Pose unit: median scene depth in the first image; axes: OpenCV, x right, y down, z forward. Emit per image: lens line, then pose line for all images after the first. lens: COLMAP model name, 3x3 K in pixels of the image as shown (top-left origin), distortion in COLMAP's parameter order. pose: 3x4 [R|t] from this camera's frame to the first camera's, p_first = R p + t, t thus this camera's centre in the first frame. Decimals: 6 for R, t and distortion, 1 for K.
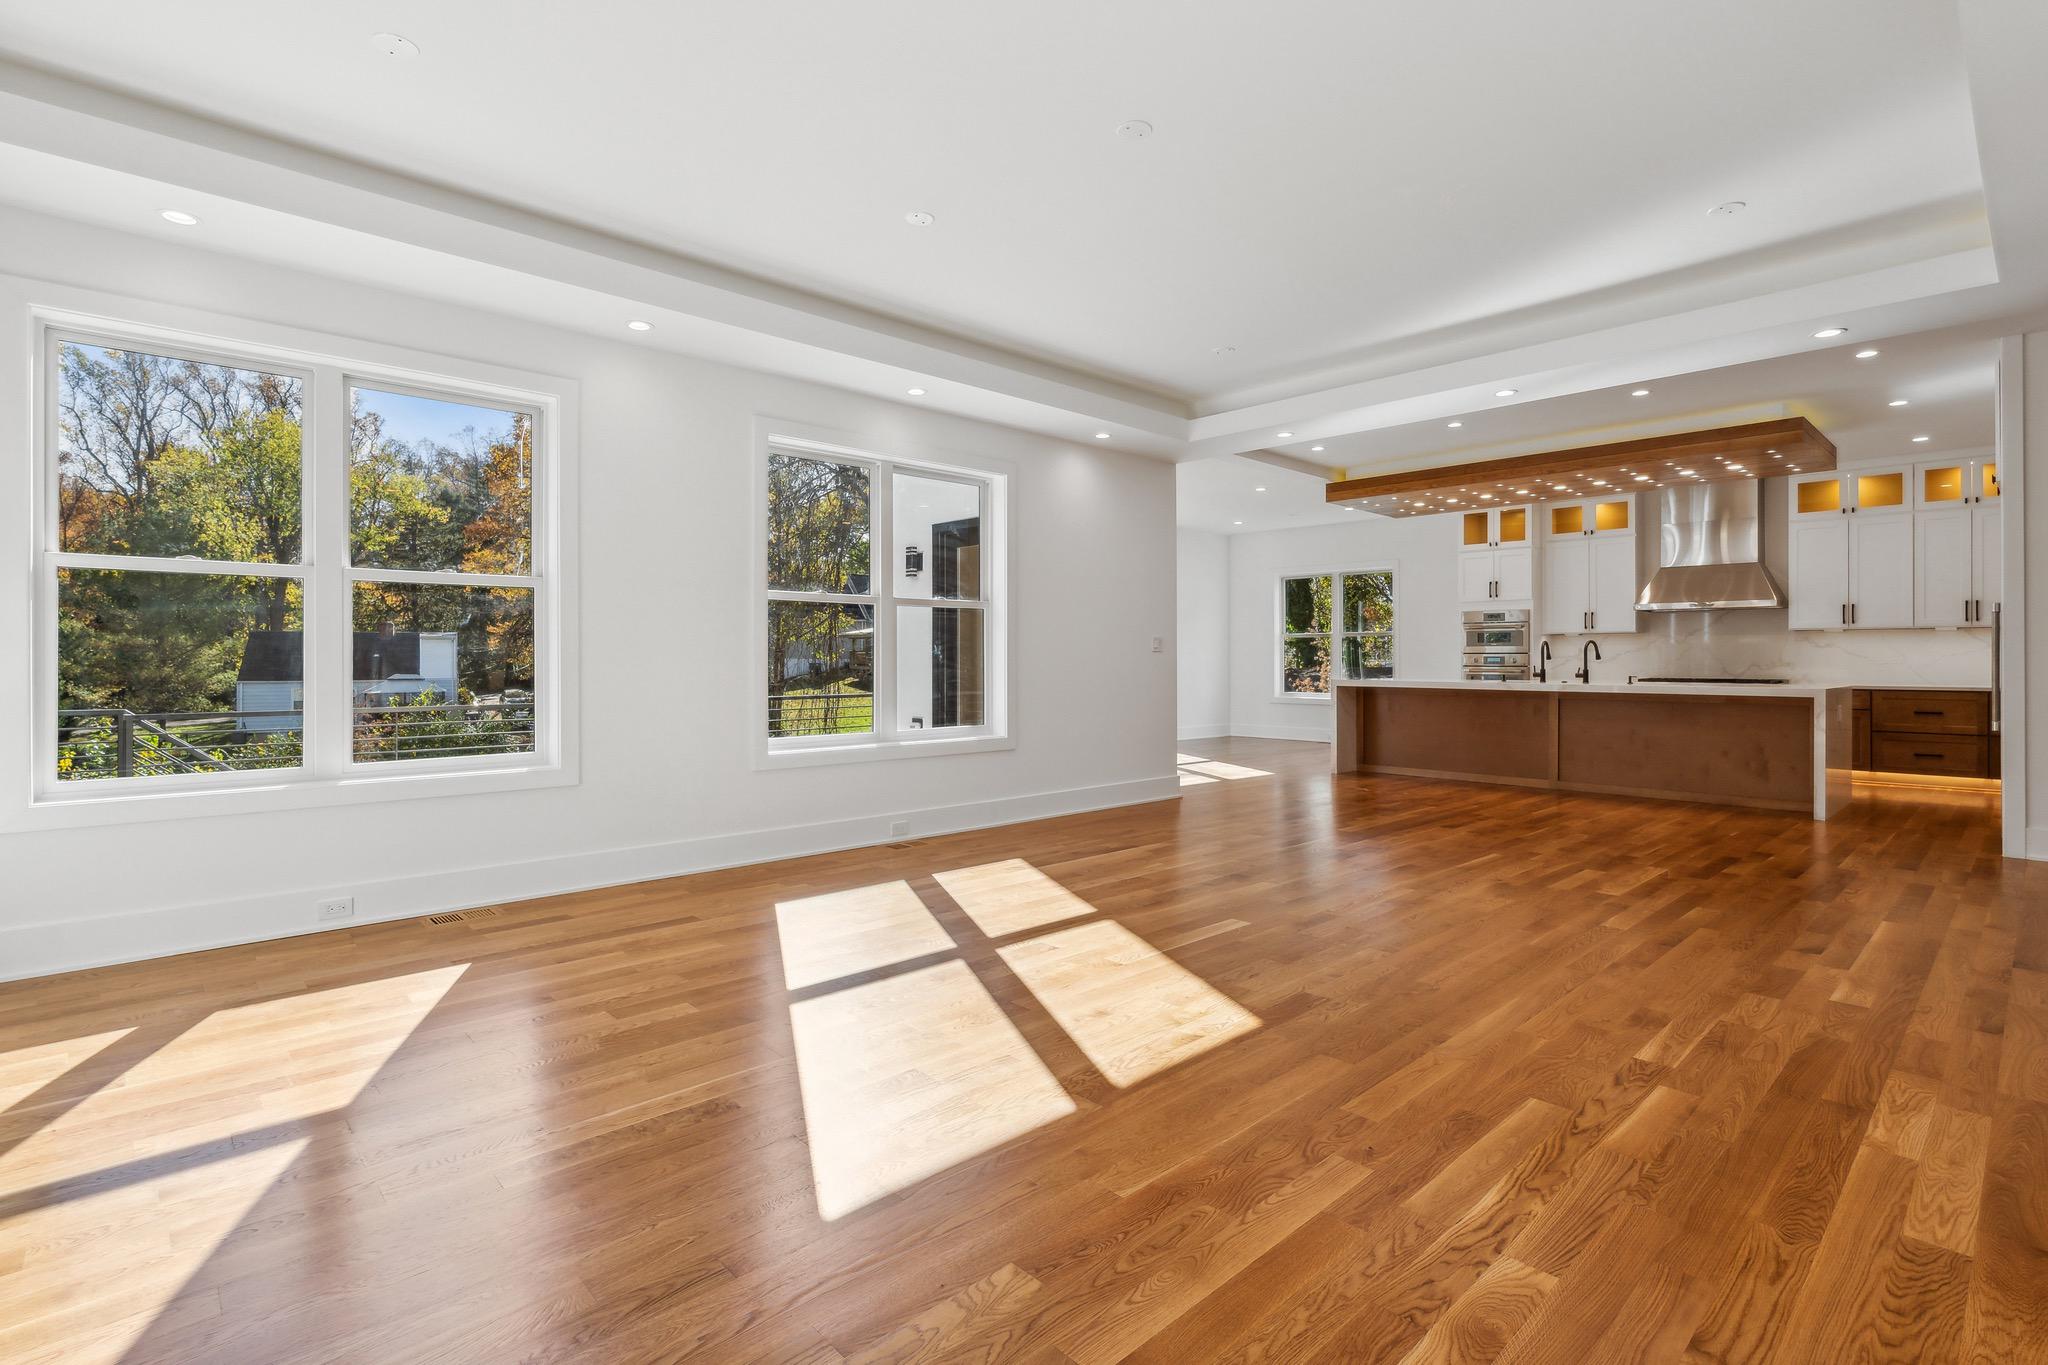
lens RADIAL K [[941.3, 0, 1020.0], [0, 941.3, 663.3], [0, 0, 1]] dist [0.000234, -0.000092]
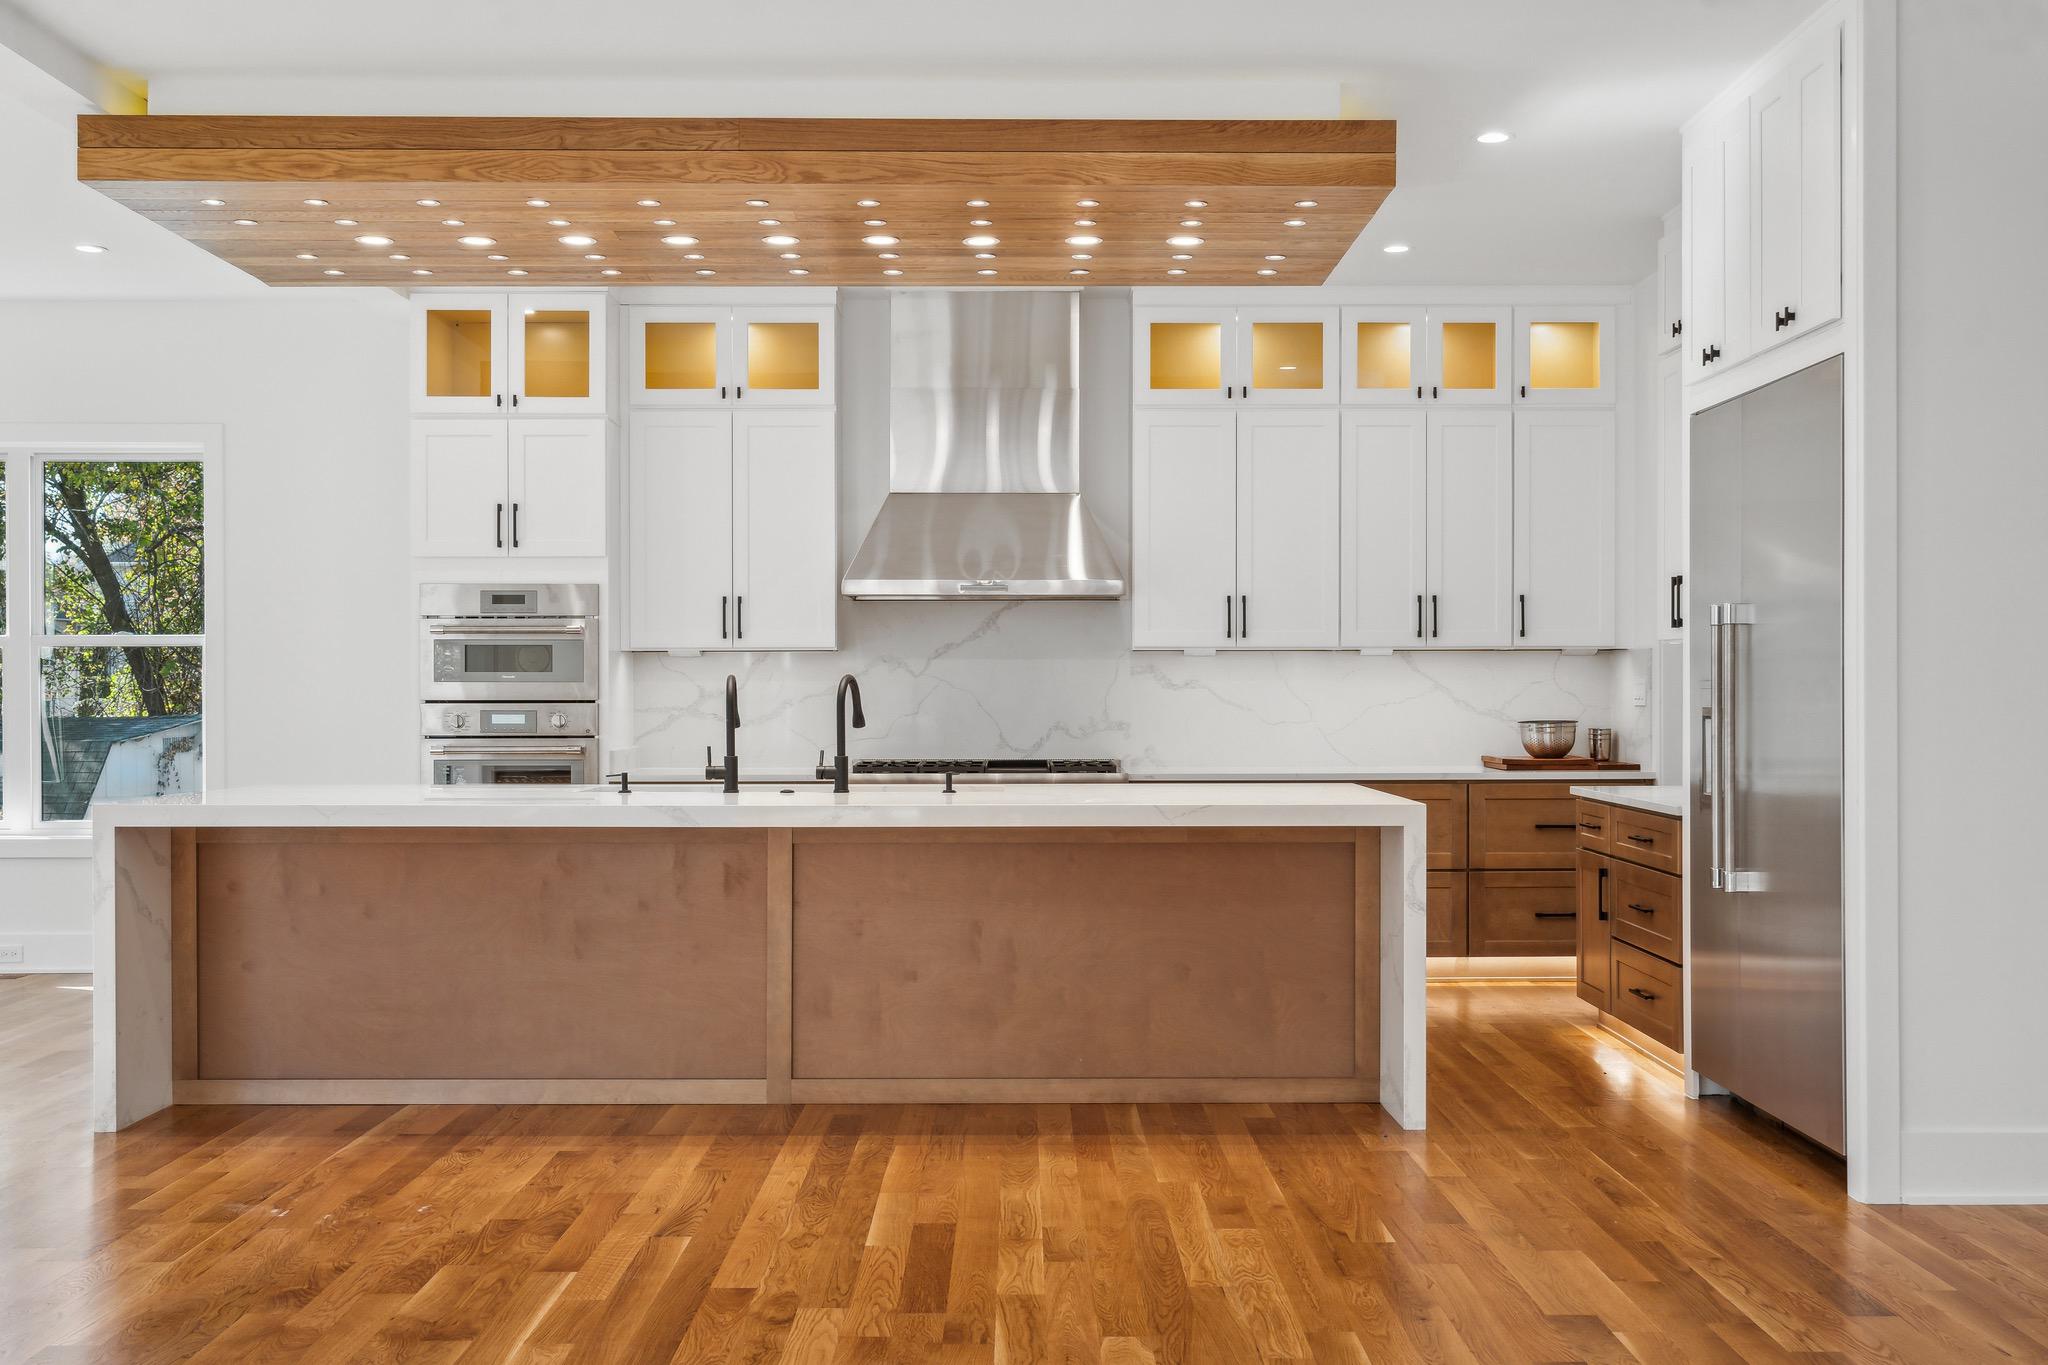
lens RADIAL K [[2036.8, 0, 974.3], [0, 2036.8, 682.6], [0, 0, 1]] dist [0.007148, 0.000000]
pose [[0.687391, -0.000260, 0.726288, 0.064741], [0.005542, 0.999973, -0.004888, -0.014870], [-0.726267, 0.007385, 0.687373, 0.383089]]
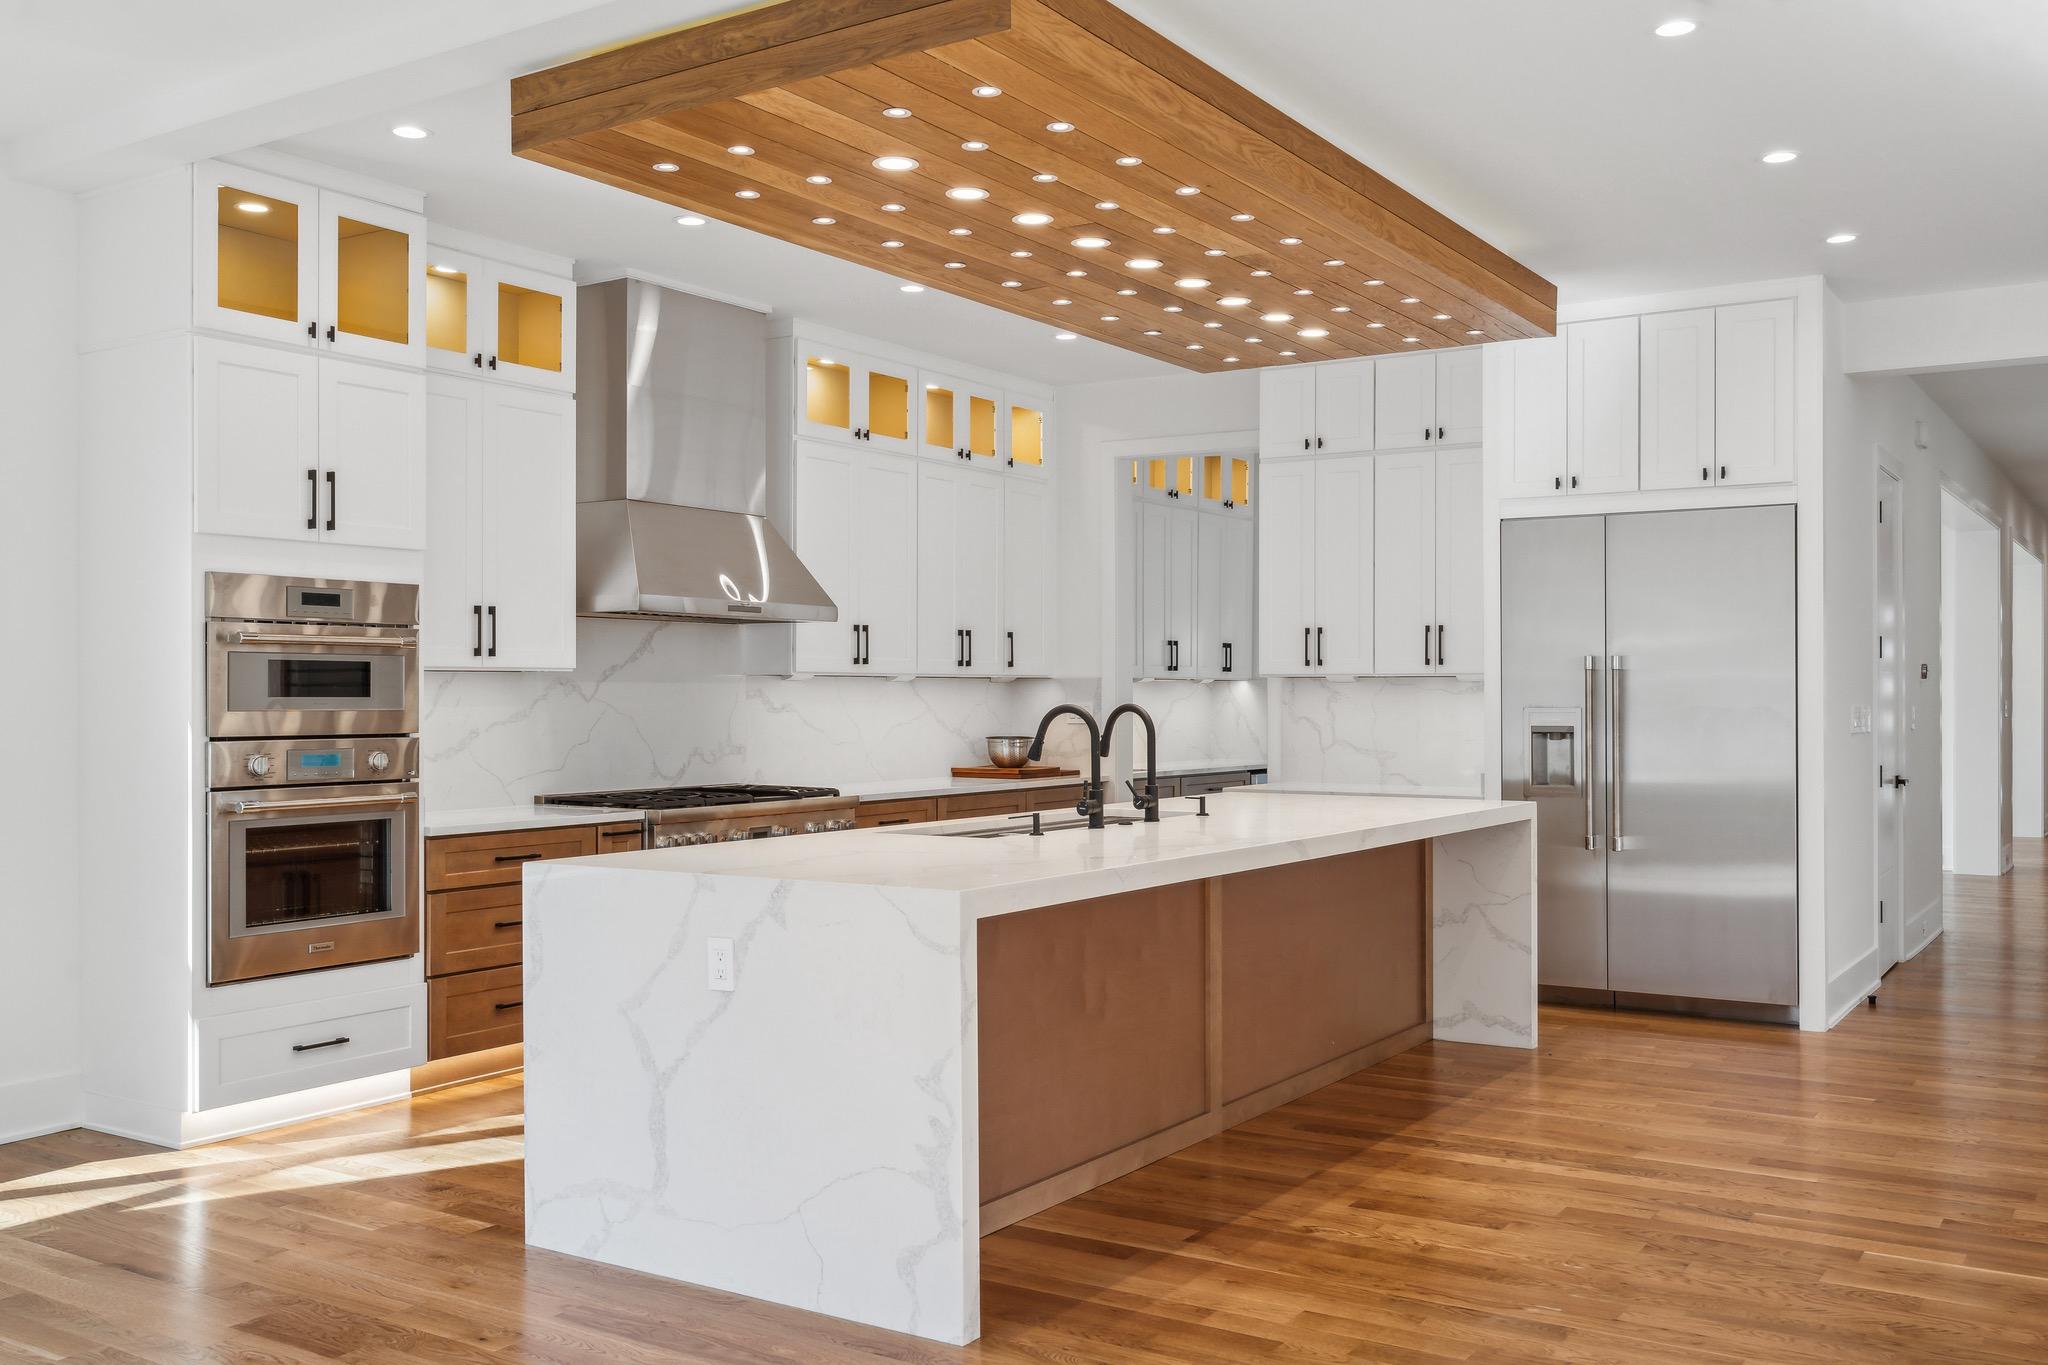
lens RADIAL K [[1839.1, 0, 974.9], [0, 1839.1, 693.7], [0, 0, 1]] dist [-0.001694, 0.004569]
pose [[-0.227006, 0.003700, 0.973886, -0.062388], [0.010226, 0.999947, -0.001415, -0.023260], [-0.973840, 0.009638, -0.227032, 1.091699]]
